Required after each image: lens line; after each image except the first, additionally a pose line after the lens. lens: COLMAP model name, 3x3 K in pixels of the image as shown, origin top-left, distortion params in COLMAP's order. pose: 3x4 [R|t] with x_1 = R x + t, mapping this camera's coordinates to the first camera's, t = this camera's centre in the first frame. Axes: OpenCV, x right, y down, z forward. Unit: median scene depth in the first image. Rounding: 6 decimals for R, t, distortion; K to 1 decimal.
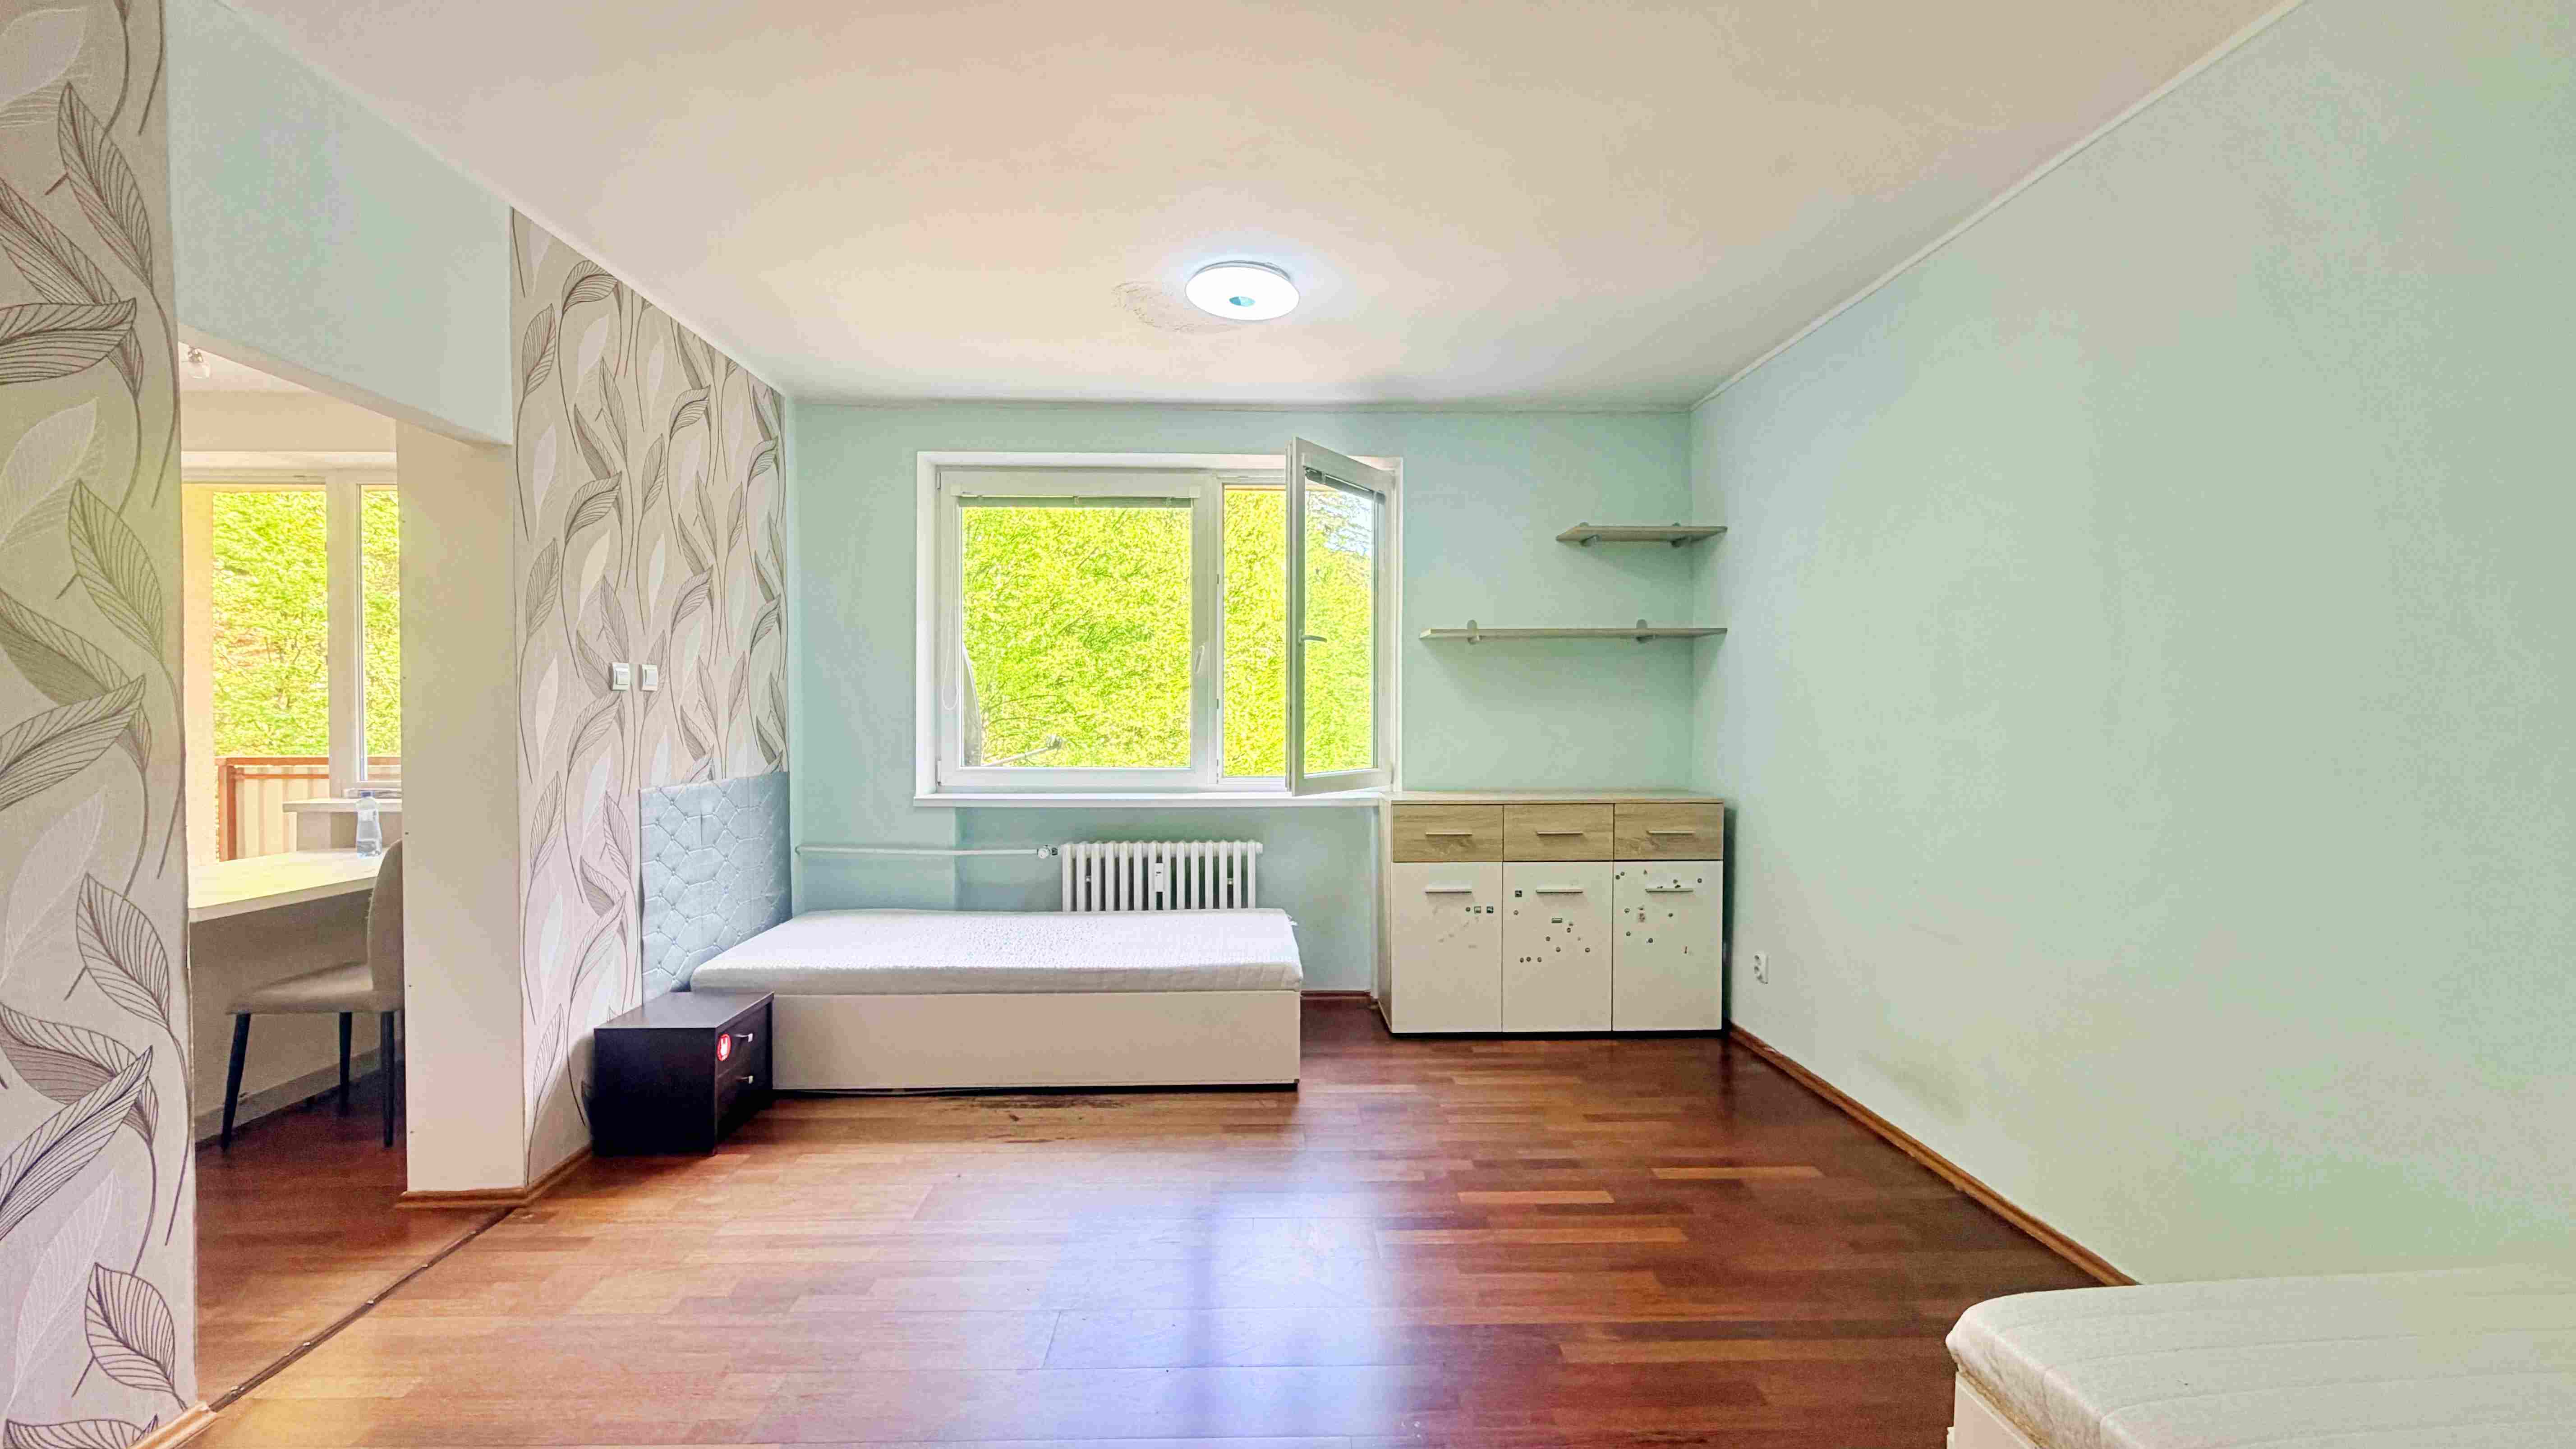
lens RADIAL K [[1040.8, 0, 1286.8], [0, 1040.8, 719.9], [0, 0, 1]] dist [0.000468, 0.000082]
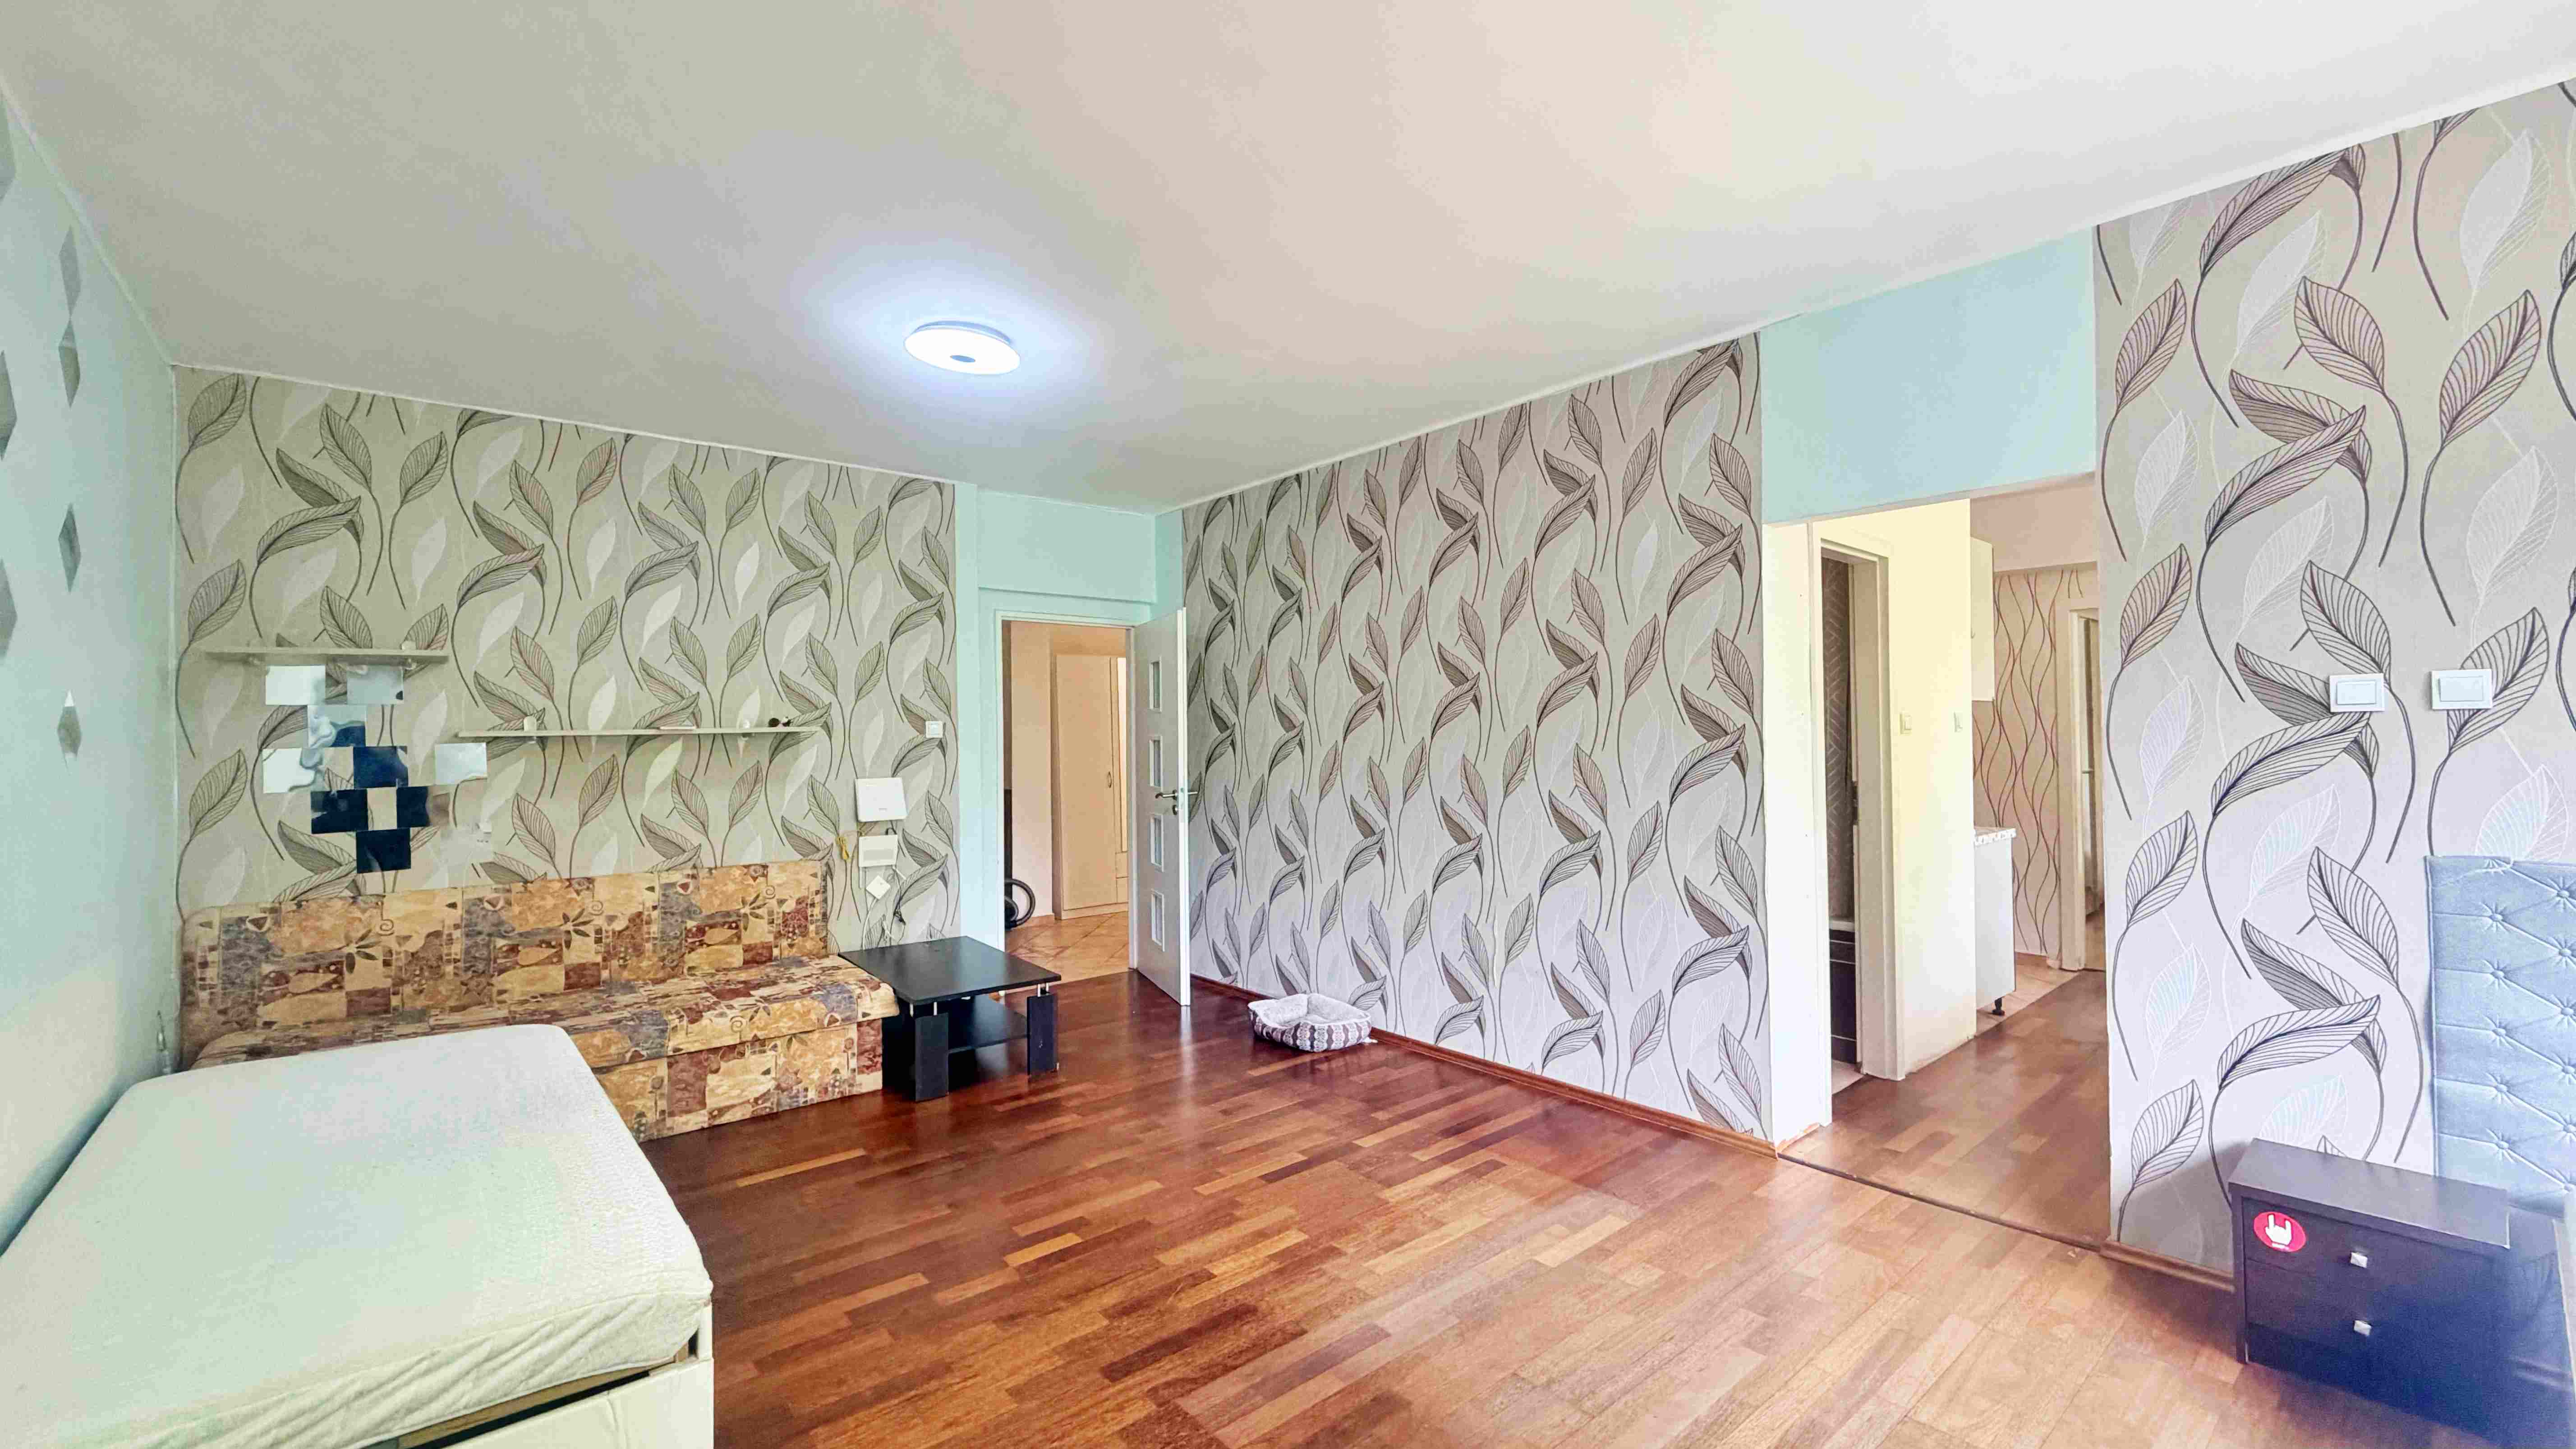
lens RADIAL K [[1040.8, 0, 1286.8], [0, 1040.8, 719.9], [0, 0, 1]] dist [0.000468, 0.000082]
pose [[-0.783439, 0.001548, -0.621467, 0.278158], [0.010711, 0.999882, -0.011011, -0.016439], [0.621377, -0.015283, -0.783363, 0.783154]]
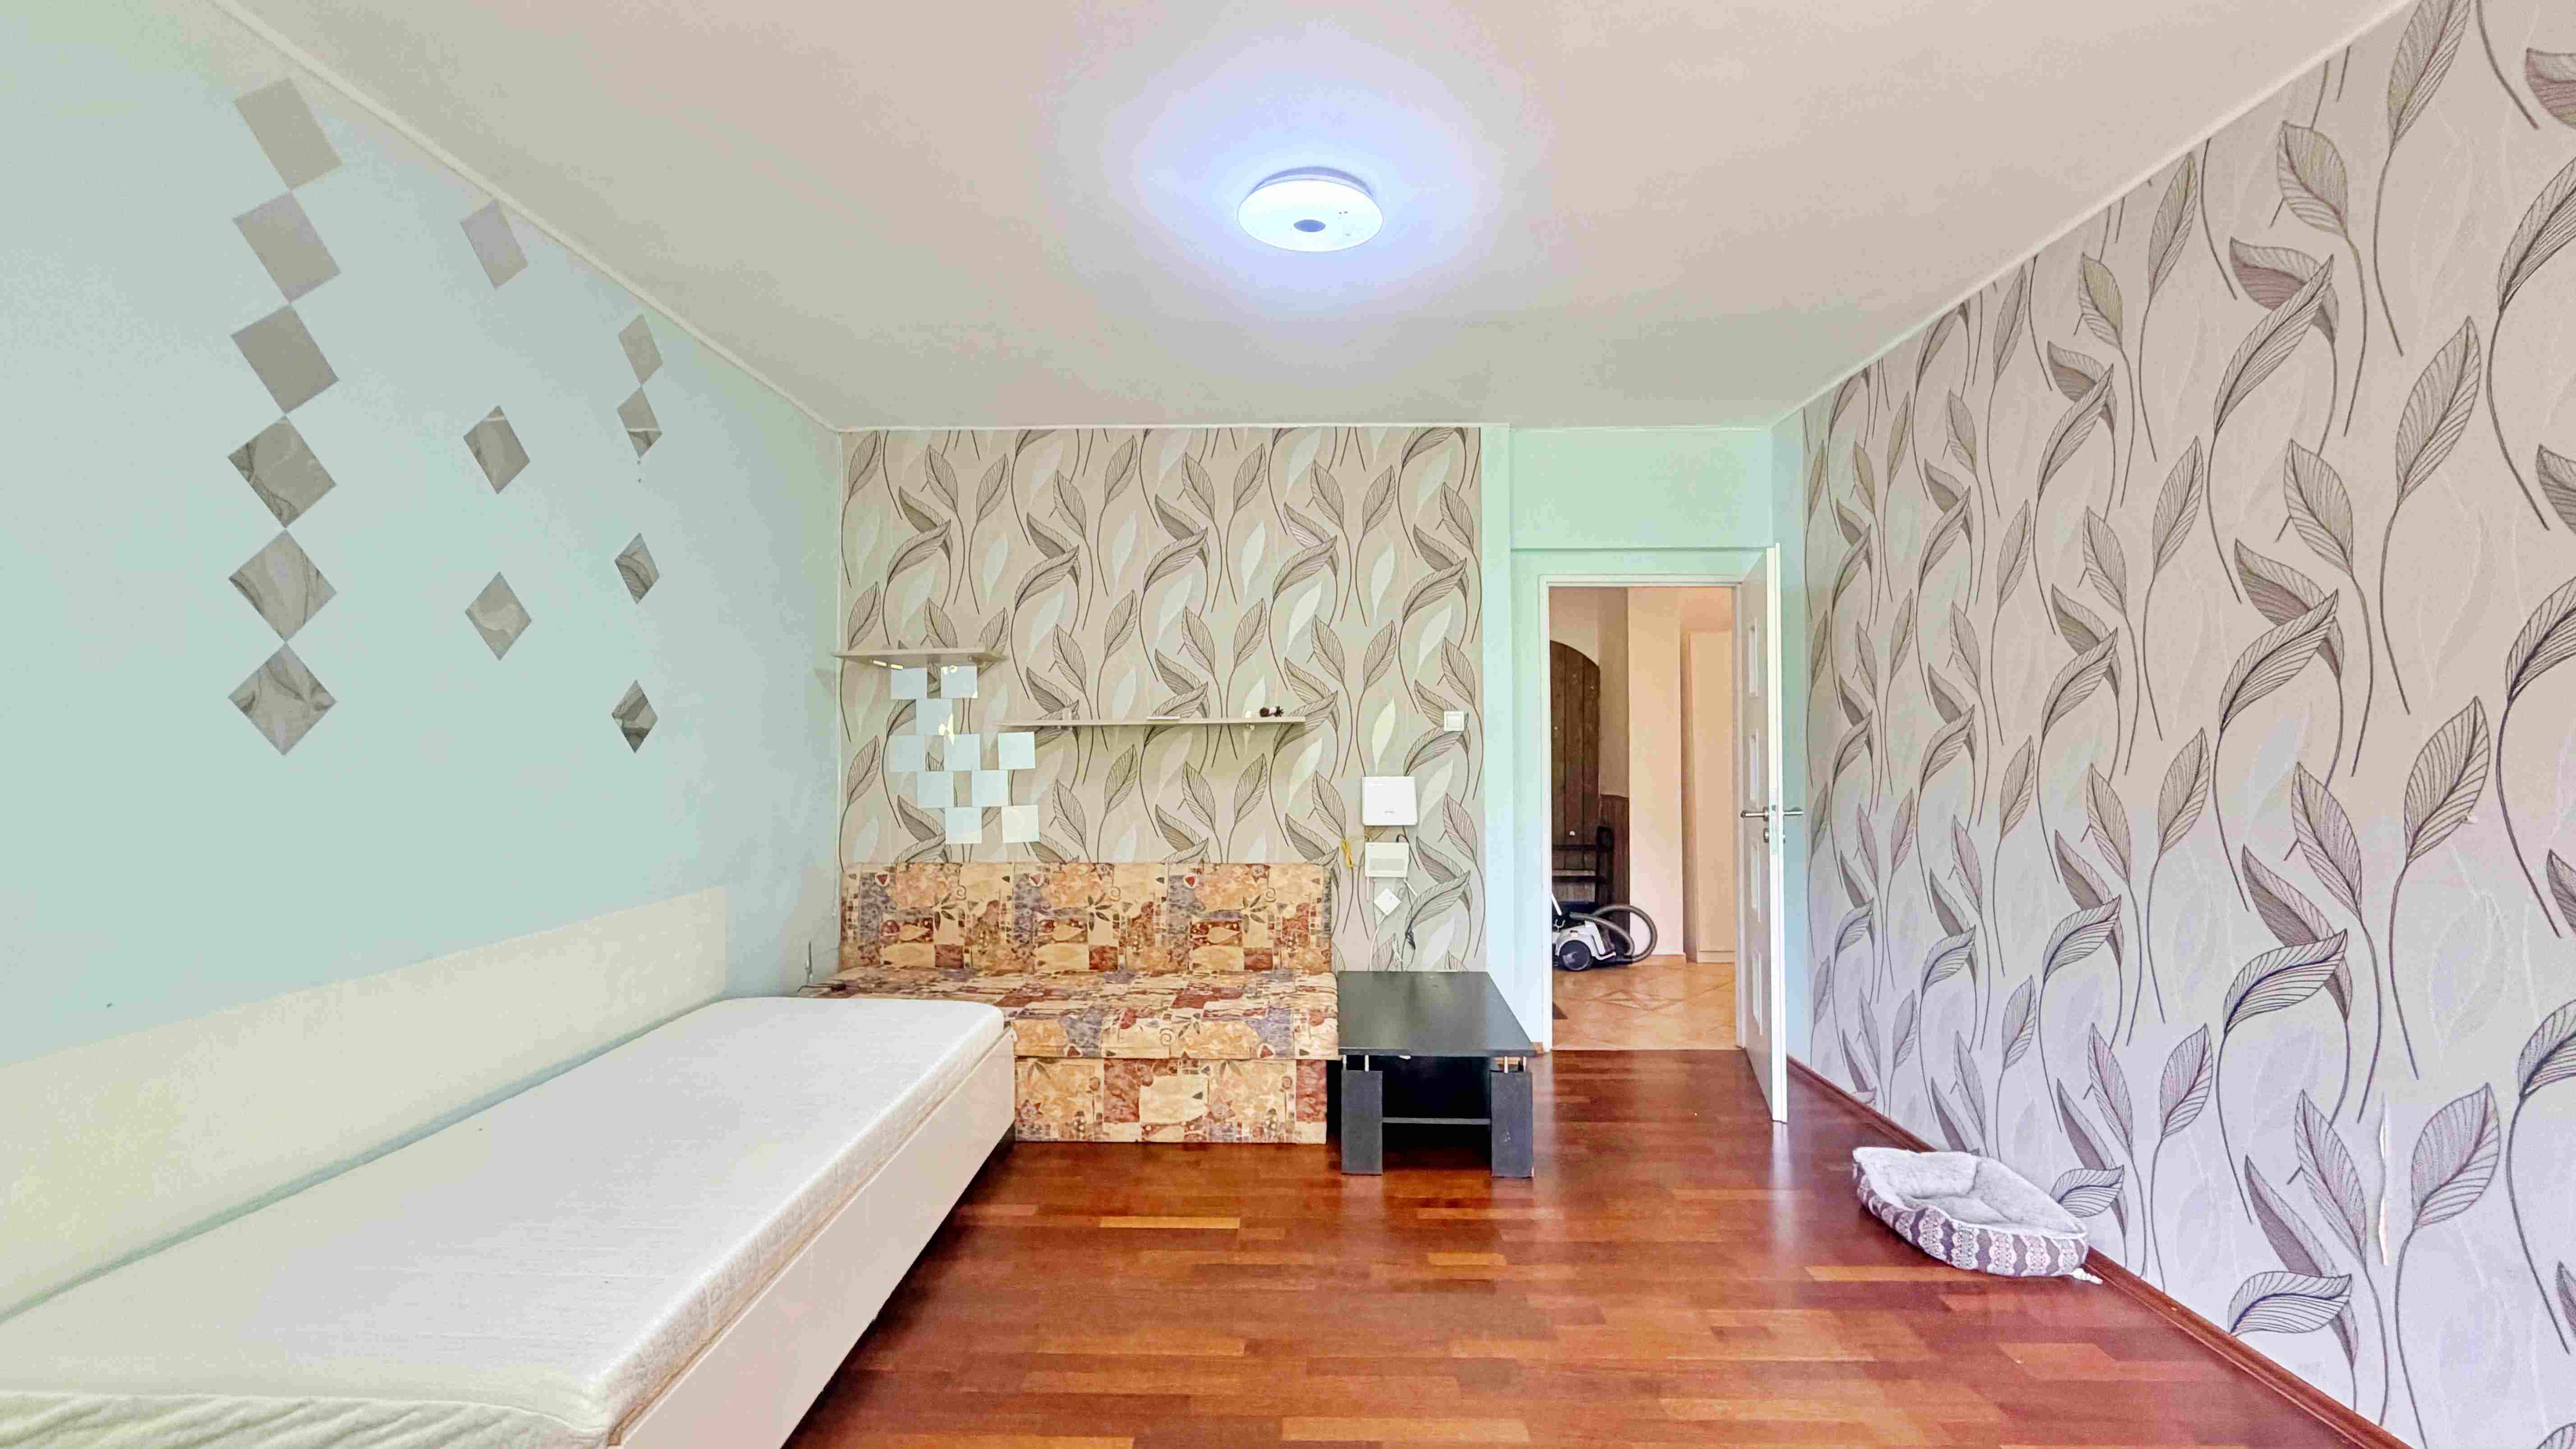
lens RADIAL K [[1049.4, 0, 1278.0], [0, 1049.4, 721.3], [0, 0, 1]] dist [-0.000281, -0.000040]
pose [[-0.998574, 0.004911, 0.053167, -0.008724], [0.003910, 0.999813, -0.018927, -0.005076], [-0.053250, -0.018692, -0.998406, 0.630137]]
